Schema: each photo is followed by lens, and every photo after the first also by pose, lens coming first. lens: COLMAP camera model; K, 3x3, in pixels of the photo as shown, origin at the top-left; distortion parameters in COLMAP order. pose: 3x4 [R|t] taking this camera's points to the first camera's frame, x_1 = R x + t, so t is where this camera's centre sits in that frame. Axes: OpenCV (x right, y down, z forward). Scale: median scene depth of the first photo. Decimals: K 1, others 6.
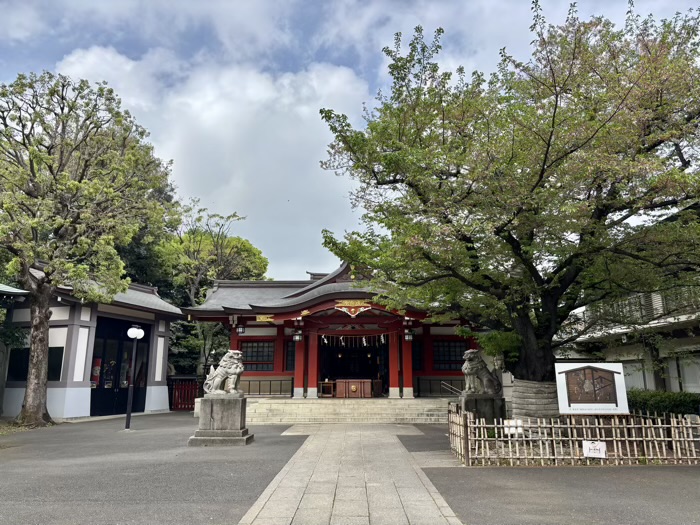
lens RADIAL K [[526.9, 0, 351.2], [0, 526.9, 261.0], [0, 0, 1]] dist [0.059362, -0.066404]
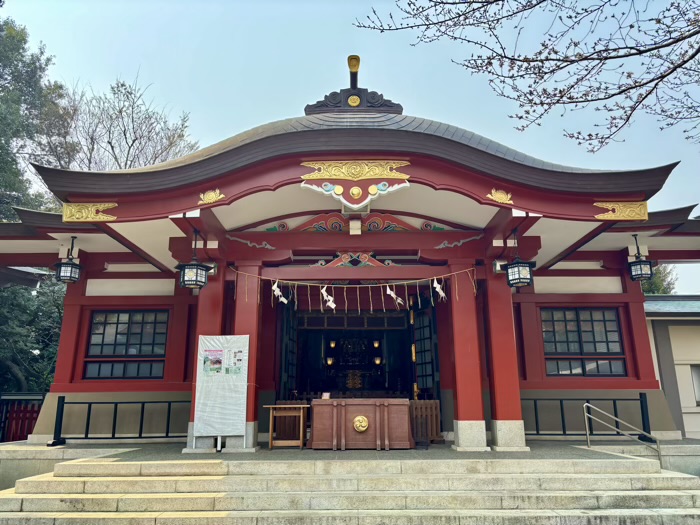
lens RADIAL K [[526.9, 0, 350.8], [0, 526.9, 267.7], [0, 0, 1]] dist [0.059362, -0.066404]
pose [[0.999950, -0.000238, 0.009976, -0.003227], [0.000514, 0.999618, -0.027615, 0.151654], [-0.009966, 0.027619, 0.999569, 0.664293]]
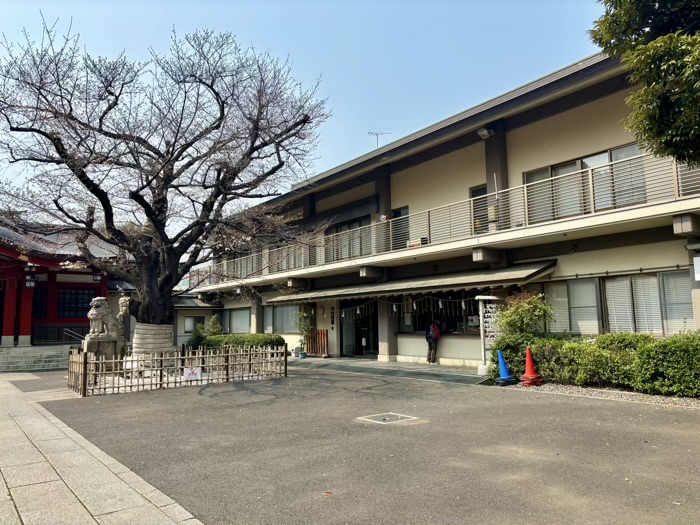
lens RADIAL K [[526.9, 0, 350.7], [0, 526.9, 262.7], [0, 0, 1]] dist [0.059362, -0.066404]
pose [[0.793515, 0.057931, 0.605787, -0.017927], [-0.117081, 0.991395, 0.058556, -0.017254], [-0.597182, -0.117391, 0.793469, -0.105466]]
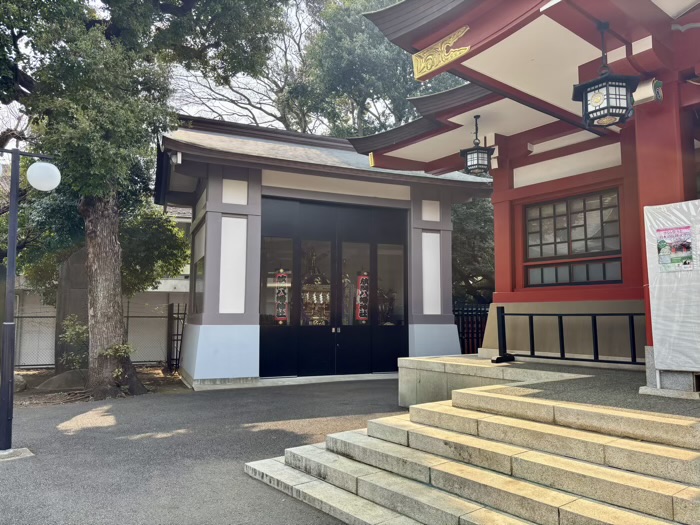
lens RADIAL K [[526.9, 0, 354.3], [0, 526.9, 263.2], [0, 0, 1]] dist [0.059362, -0.066404]
pose [[0.631987, -0.074038, -0.771435, -0.011494], [0.166368, 0.985180, 0.041742, 0.183352], [0.756911, -0.154722, 0.634938, 0.803239]]
